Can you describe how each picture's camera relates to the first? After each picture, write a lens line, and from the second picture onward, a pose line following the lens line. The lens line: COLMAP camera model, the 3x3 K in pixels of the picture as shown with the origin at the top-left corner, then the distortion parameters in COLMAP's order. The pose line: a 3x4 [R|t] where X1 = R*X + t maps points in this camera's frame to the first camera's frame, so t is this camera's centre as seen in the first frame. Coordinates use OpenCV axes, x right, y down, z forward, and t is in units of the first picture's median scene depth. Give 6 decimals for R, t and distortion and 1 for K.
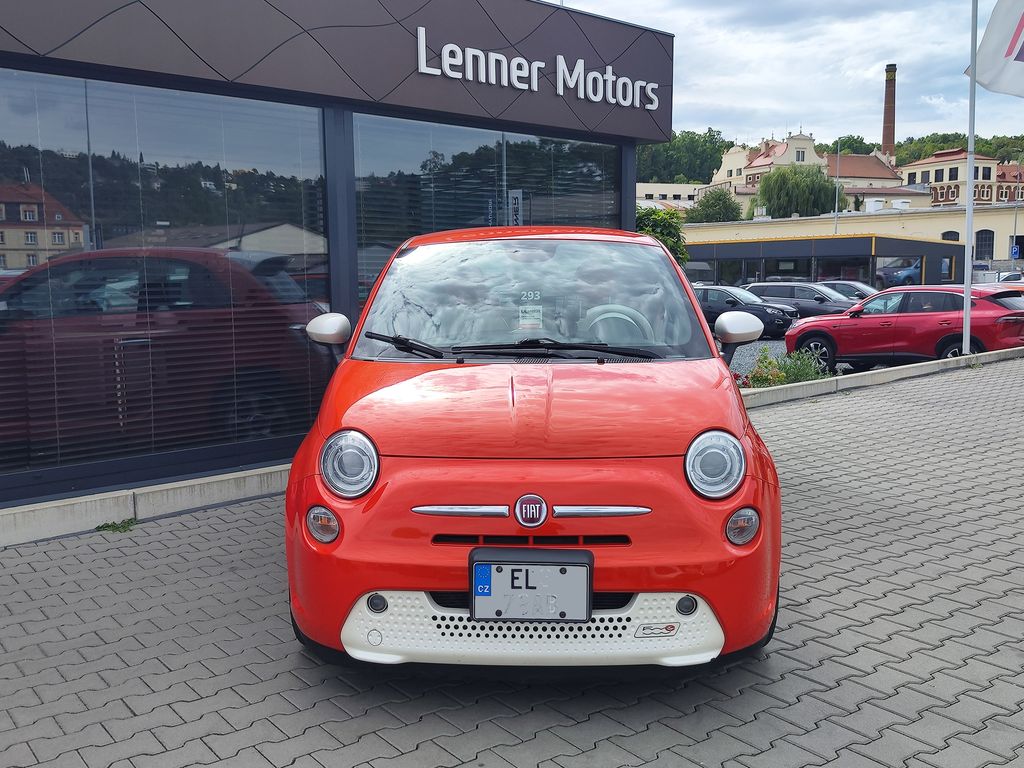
lens RADIAL K [[1007.9, 0, 511.5], [0, 1007.9, 385.8], [0, 0, 1]] dist [-0.019630, 0.000000]
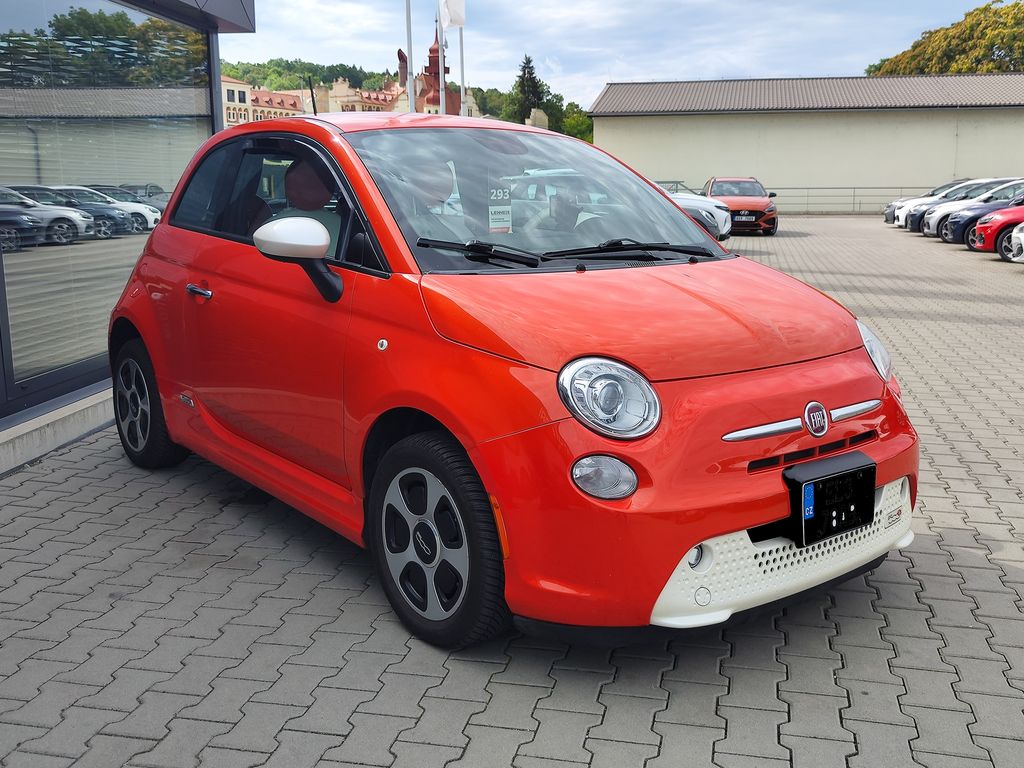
lens RADIAL K [[1007.9, 0, 526.9], [0, 1007.9, 388.2], [0, 0, 1]] dist [-0.019630, 0.000000]
pose [[0.761463, -0.121598, 0.636701, -0.619919], [0.070863, 0.991976, 0.104701, -0.016216], [-0.644324, -0.034608, 0.763969, 0.375632]]
